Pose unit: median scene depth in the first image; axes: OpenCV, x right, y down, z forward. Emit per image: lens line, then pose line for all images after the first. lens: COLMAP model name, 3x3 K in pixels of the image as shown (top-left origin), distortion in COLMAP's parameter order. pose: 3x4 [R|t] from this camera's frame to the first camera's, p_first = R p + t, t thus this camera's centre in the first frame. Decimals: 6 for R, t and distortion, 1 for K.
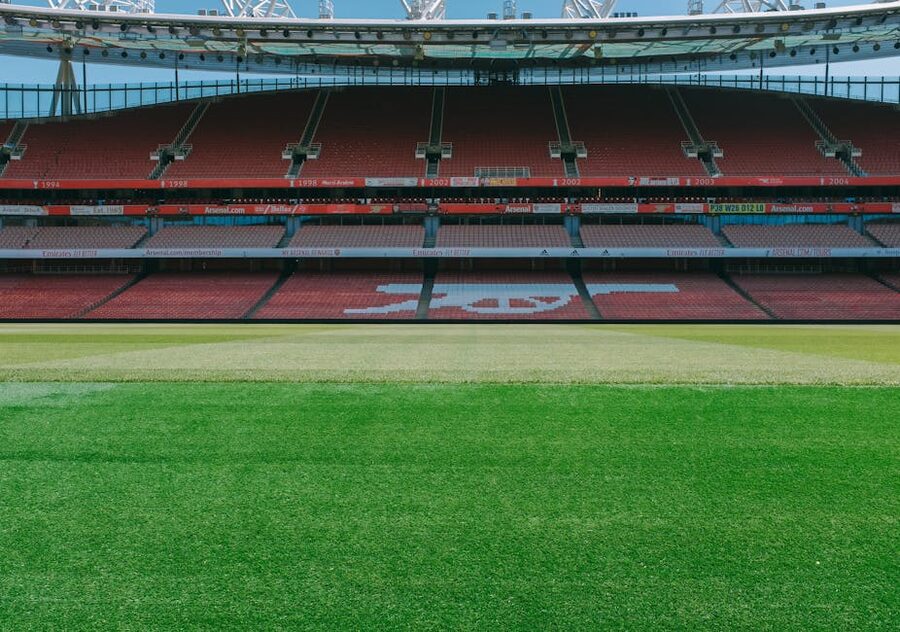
lens RADIAL K [[992.6, 0, 430.4], [0, 992.6, 346.8], [0, 0, 1]] dist [-0.055367, 0.128904]
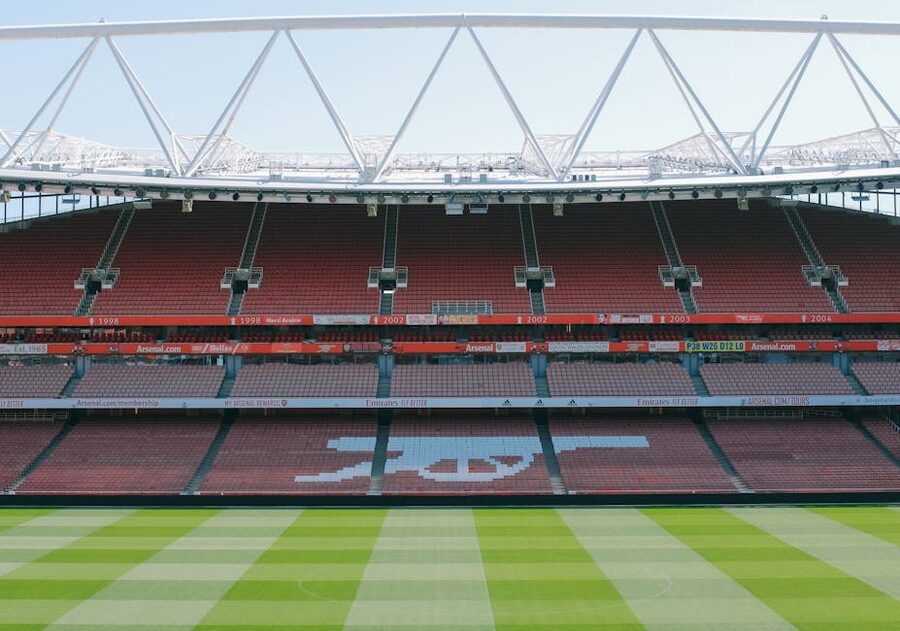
lens RADIAL K [[1347.9, 0, 433.5], [0, 1347.9, 317.3], [0, 0, 1]] dist [-0.089748, 0.038287]
pose [[0.999242, -0.002956, 0.038820, -0.002894], [0.005369, 0.998048, -0.062217, -0.090258], [-0.038560, 0.062378, 0.997307, -0.248301]]
